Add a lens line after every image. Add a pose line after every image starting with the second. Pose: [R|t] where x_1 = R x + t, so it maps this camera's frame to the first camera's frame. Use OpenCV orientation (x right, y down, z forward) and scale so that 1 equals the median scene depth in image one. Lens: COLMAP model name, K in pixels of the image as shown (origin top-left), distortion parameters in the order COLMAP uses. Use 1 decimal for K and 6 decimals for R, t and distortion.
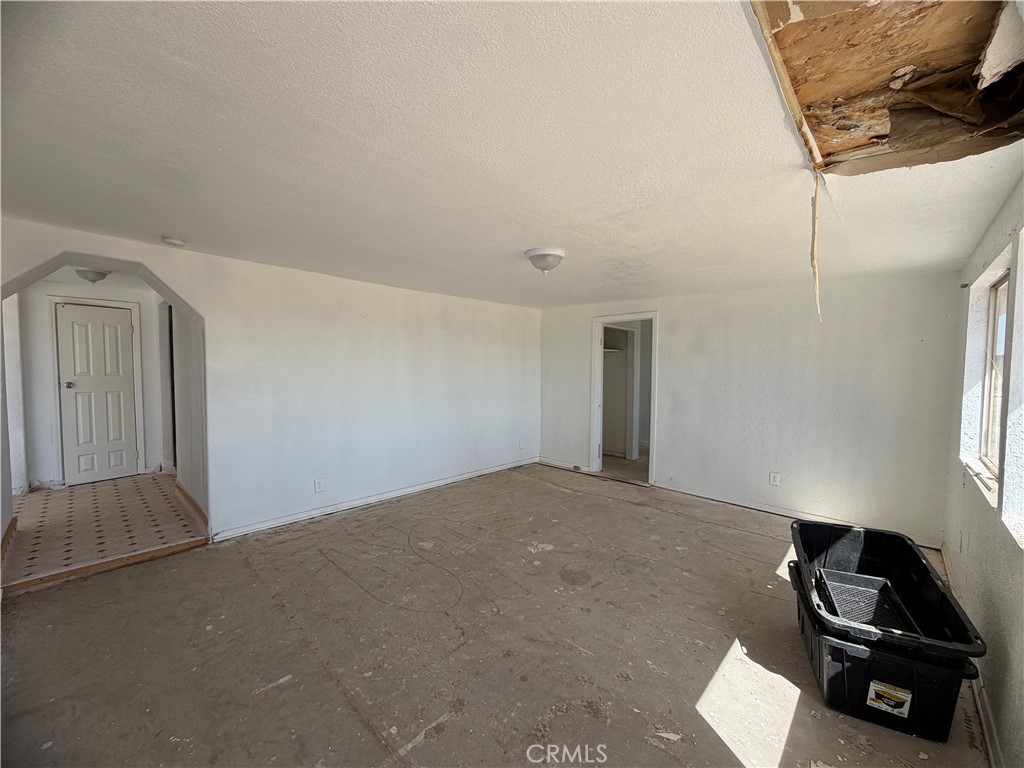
lens RADIAL K [[409.1, 0, 512.0], [0, 409.1, 384.0], [0, 0, 1]] dist [0.000132, -0.000070]
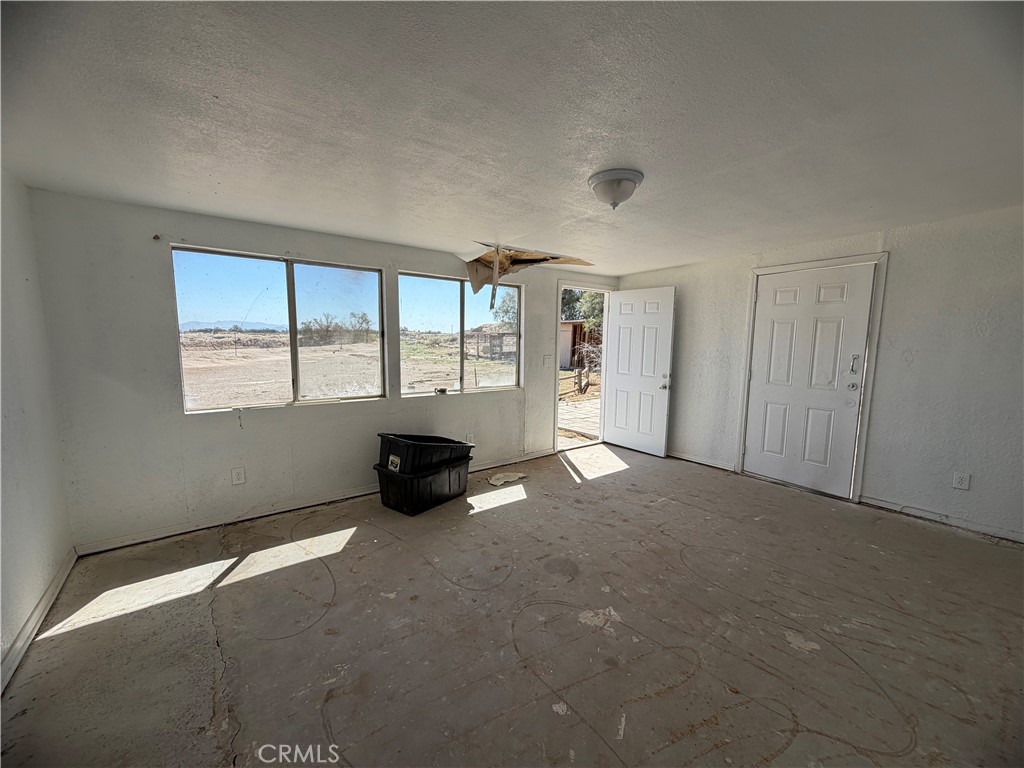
lens RADIAL K [[409.1, 0, 512.0], [0, 409.1, 384.0], [0, 0, 1]] dist [0.000132, -0.000070]
pose [[-0.986078, -0.037741, 0.161944, 0.136661], [-0.011450, 0.987002, 0.160300, -0.066971], [-0.165889, 0.156214, -0.973693, 1.877054]]
